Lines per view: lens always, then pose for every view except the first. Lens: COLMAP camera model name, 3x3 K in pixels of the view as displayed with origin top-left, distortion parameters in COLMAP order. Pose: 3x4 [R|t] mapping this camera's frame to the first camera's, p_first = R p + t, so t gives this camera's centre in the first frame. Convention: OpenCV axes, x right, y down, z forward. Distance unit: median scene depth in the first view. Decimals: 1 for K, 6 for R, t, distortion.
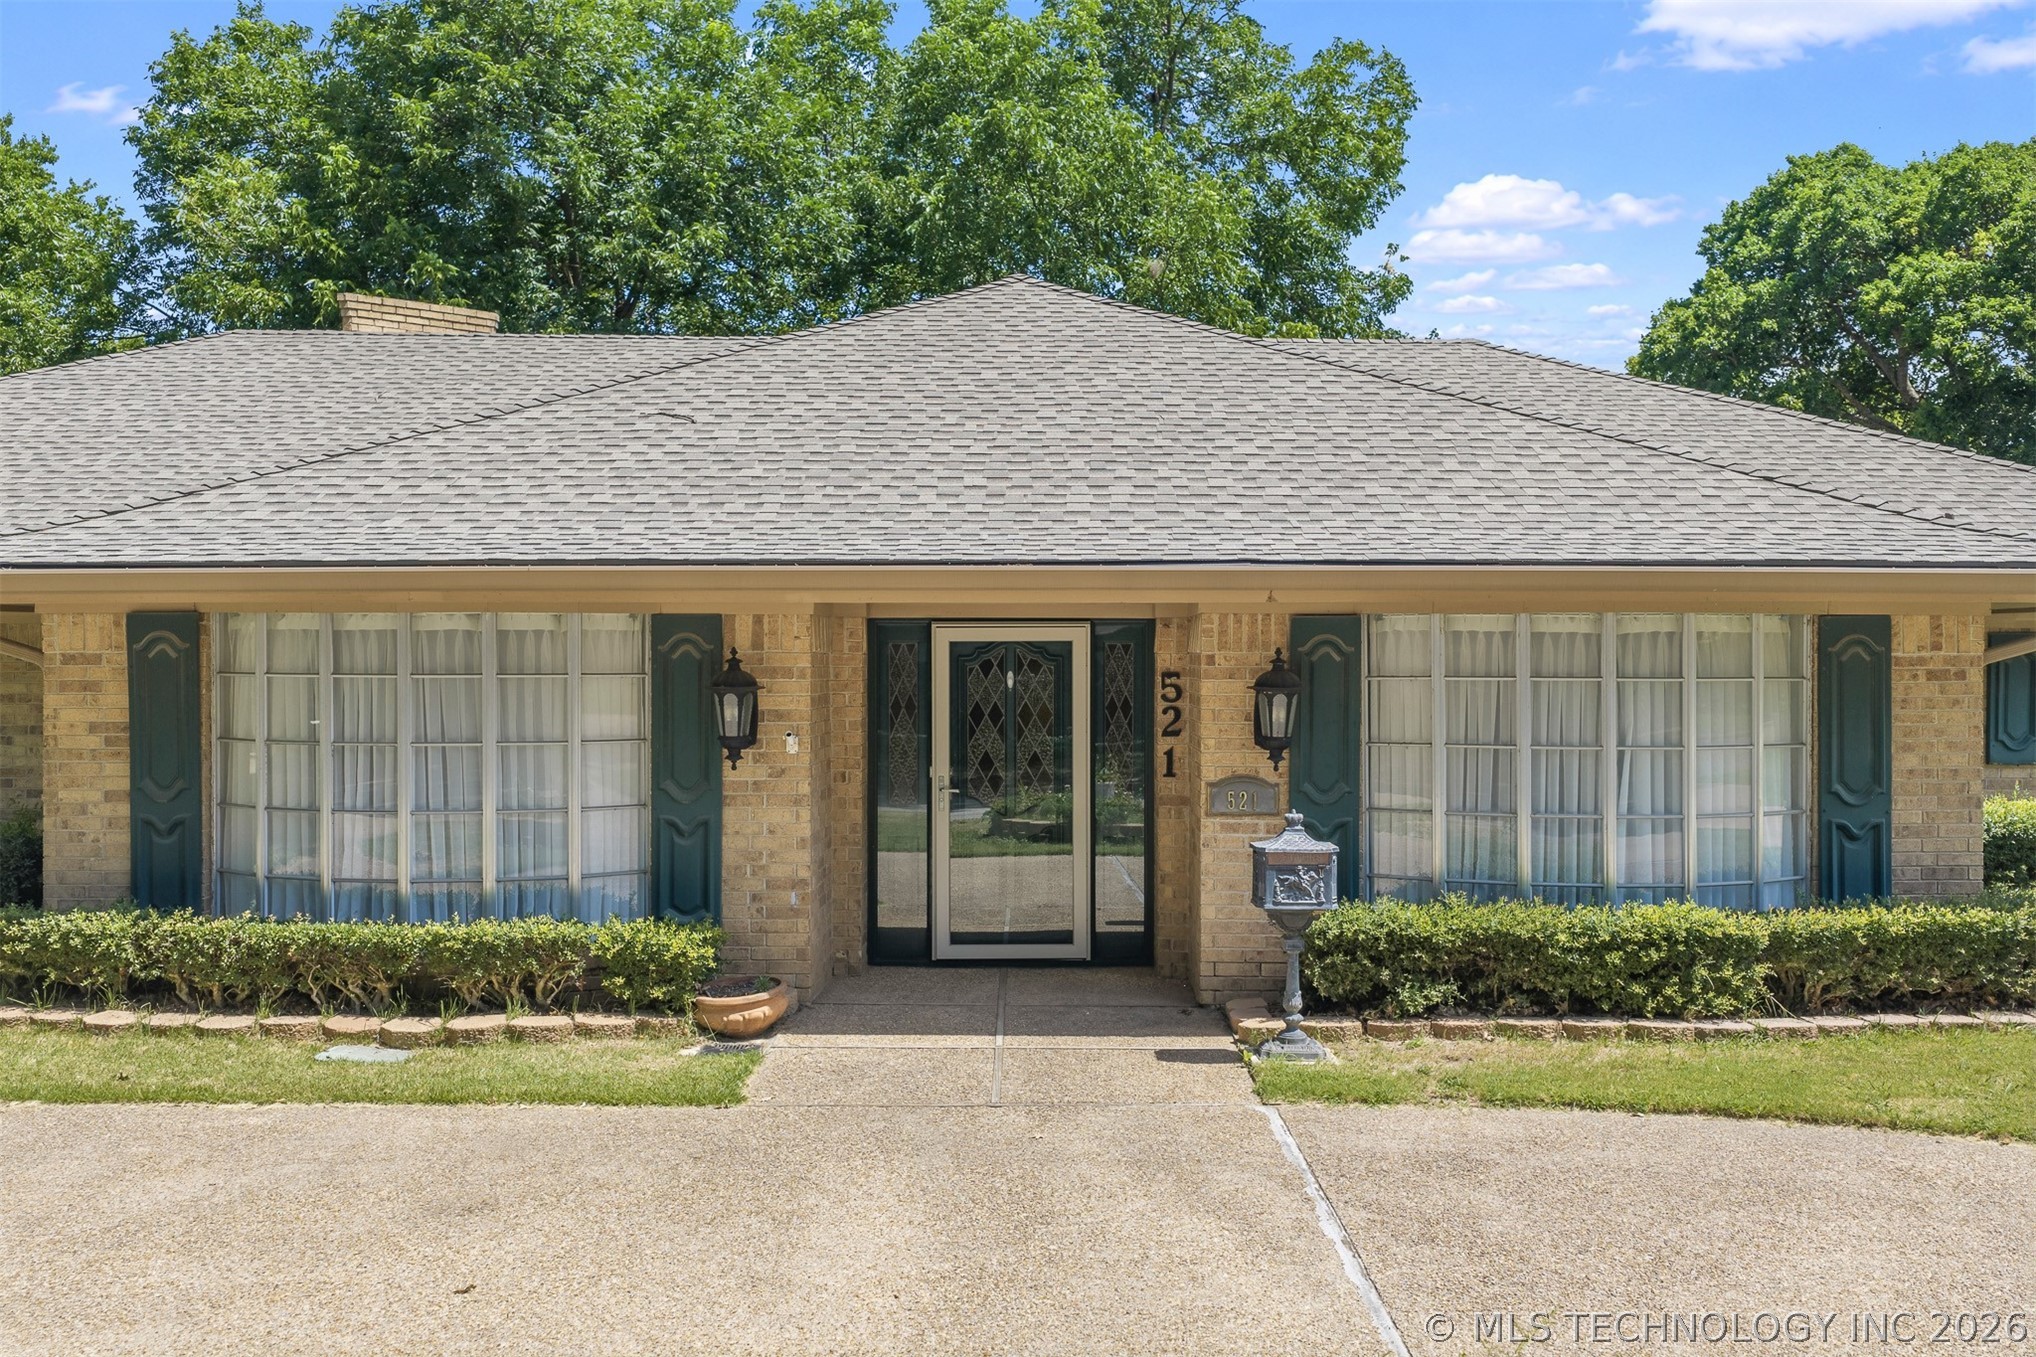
lens RADIAL K [[1691.4, 0, 1018.0], [0, 1691.4, 678.5], [0, 0, 1]] dist [-0.006628, -0.008854]
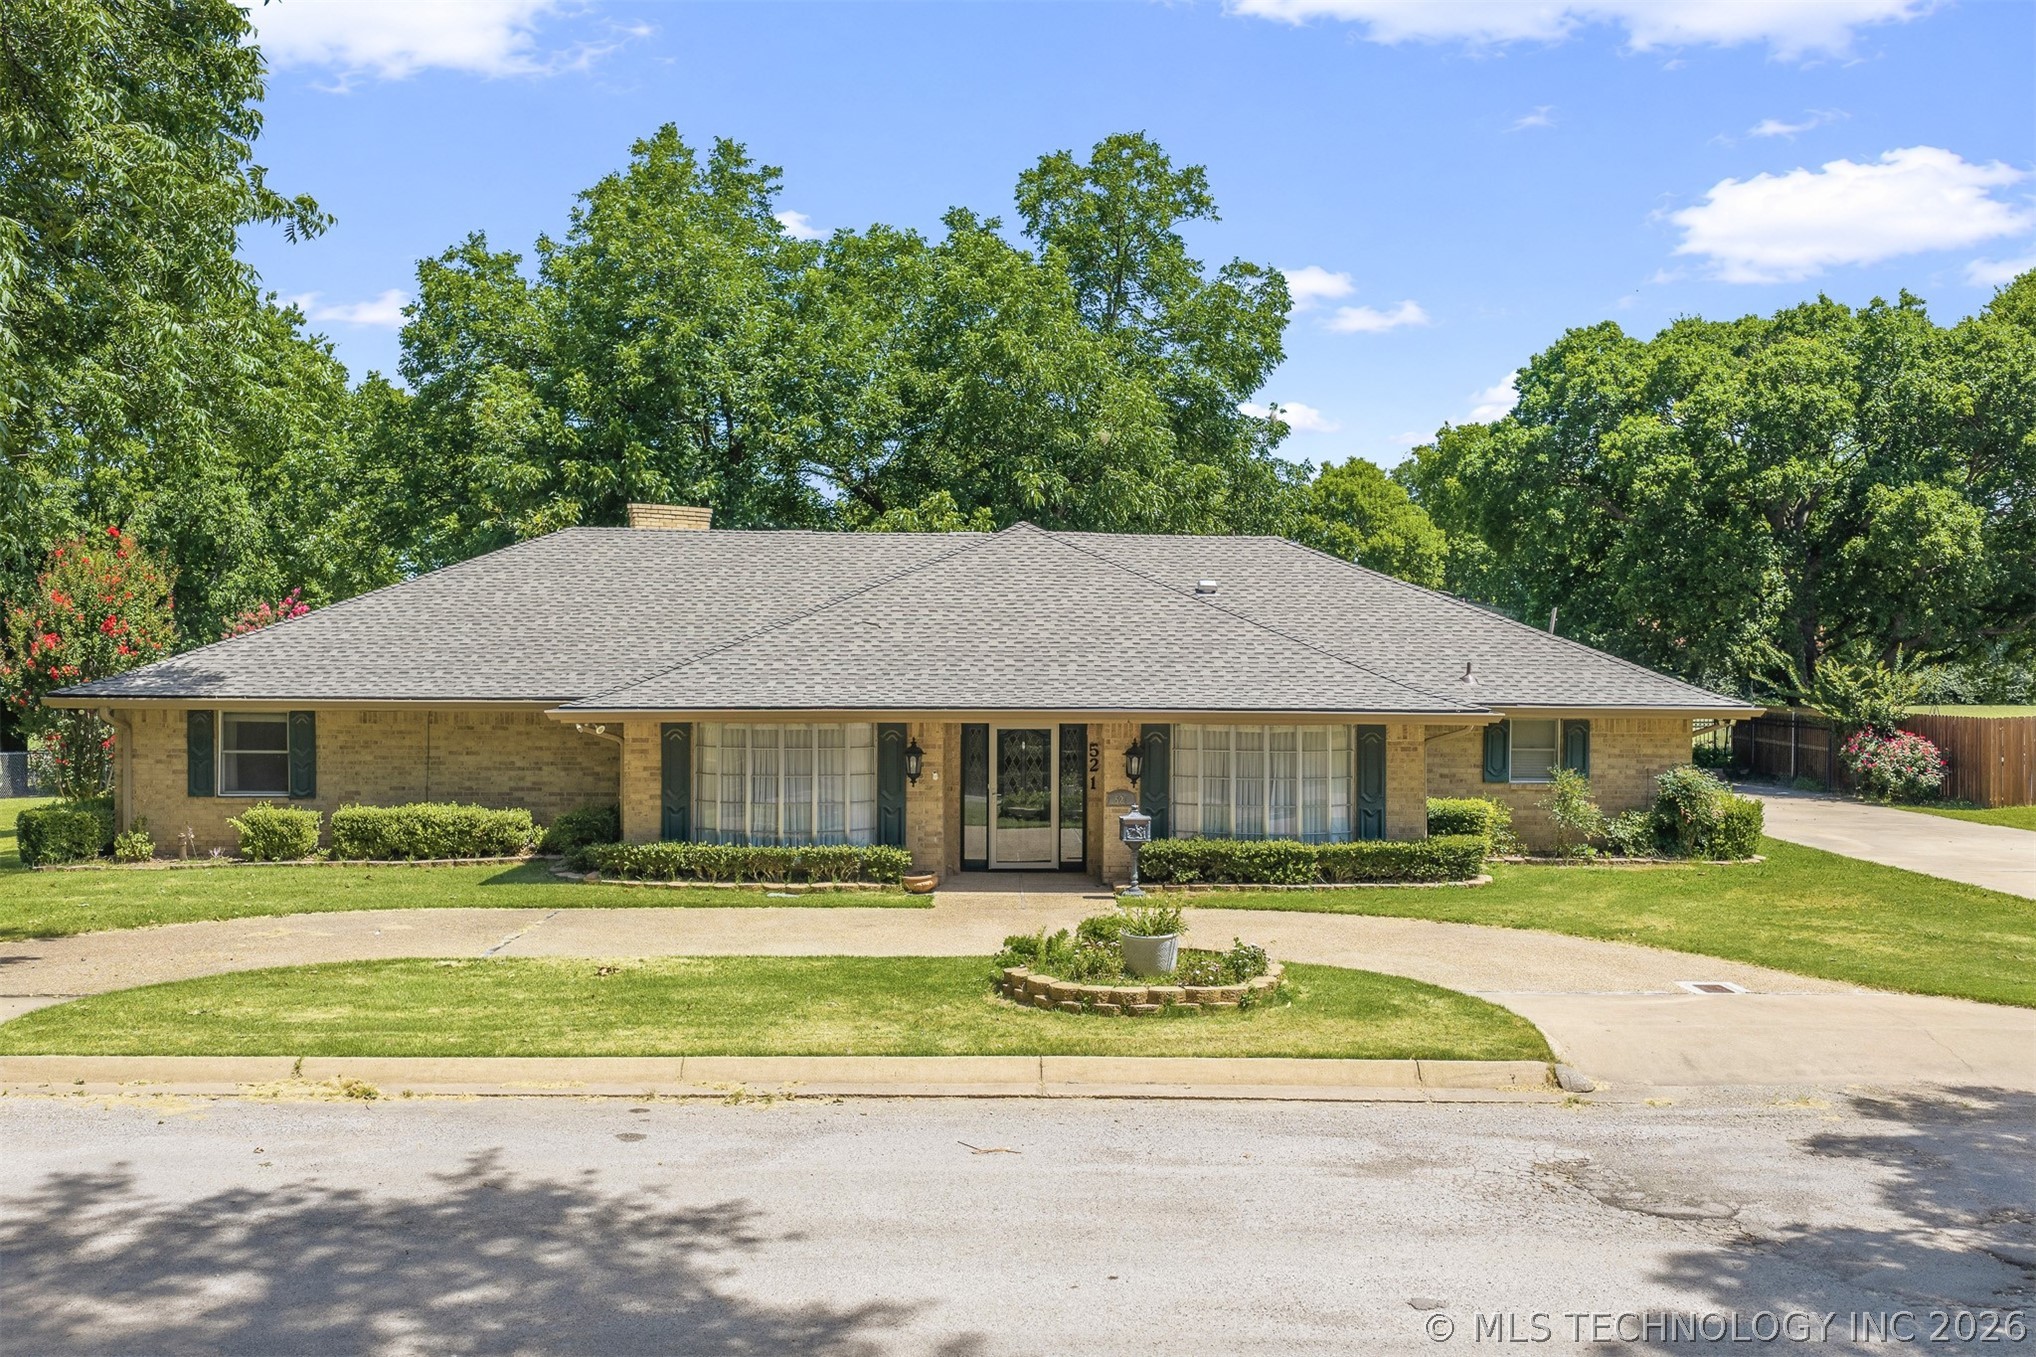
lens RADIAL K [[1691.4, 0, 1018.0], [0, 1691.4, 678.5], [0, 0, 1]] dist [-0.006628, -0.008854]
pose [[0.999857, 0.003520, 0.016520, -0.055866], [-0.003634, 0.999970, 0.006874, -0.117670], [-0.016495, -0.006933, 0.999840, -1.419830]]
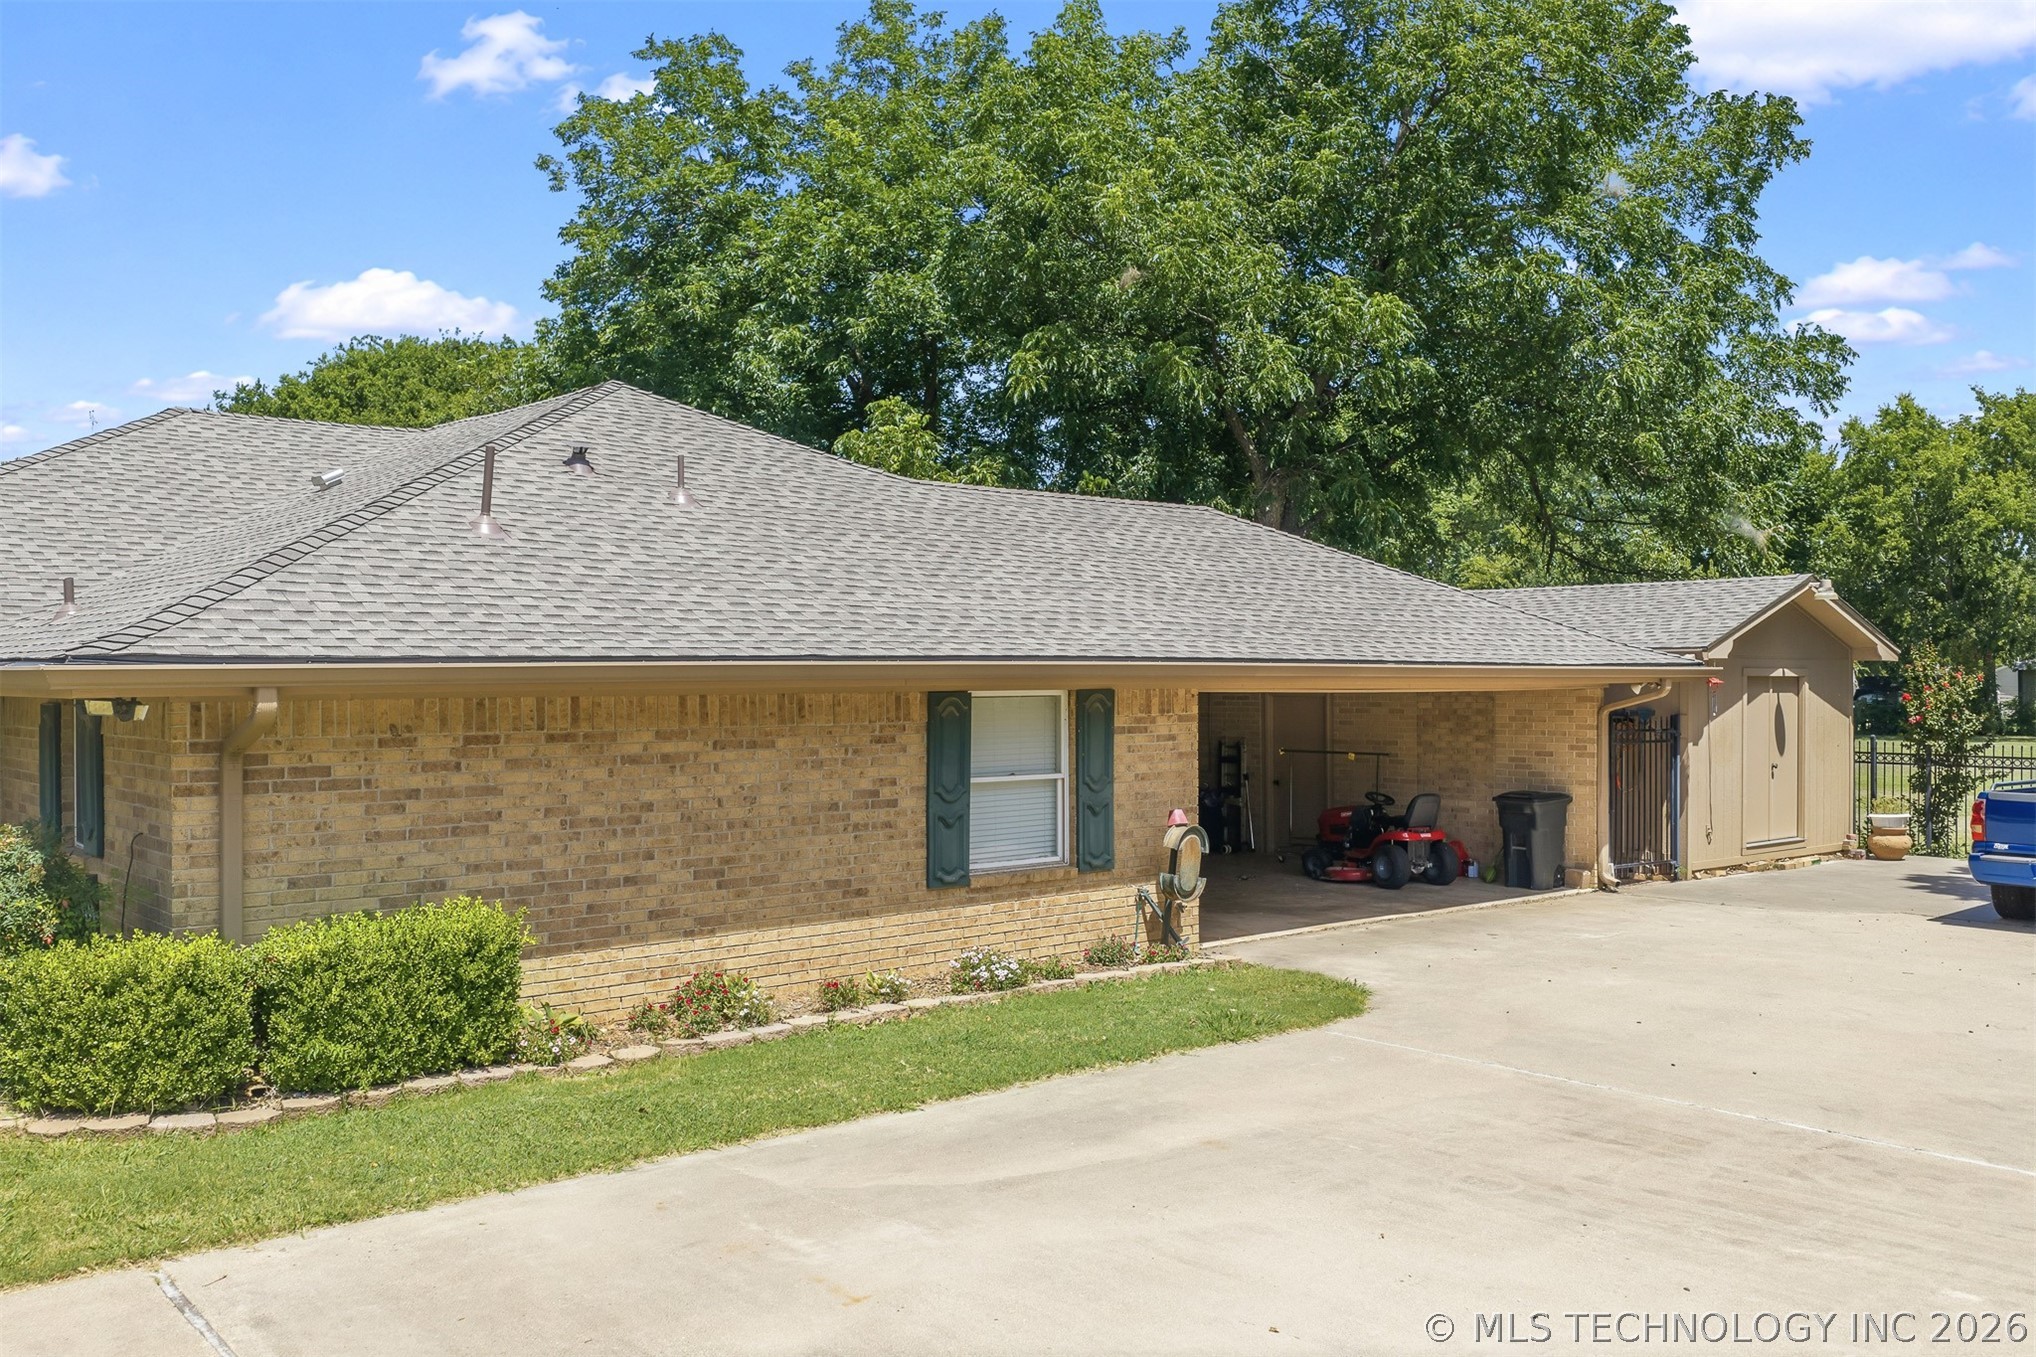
lens RADIAL K [[1679.3, 0, 1043.0], [0, 1679.3, 670.3], [0, 0, 1]] dist [0.024089, 0.000588]
pose [[0.670236, -0.009916, -0.742082, 2.122492], [0.000583, 0.999917, -0.012835, -0.042379], [0.742148, 0.008169, 0.670187, 0.992297]]
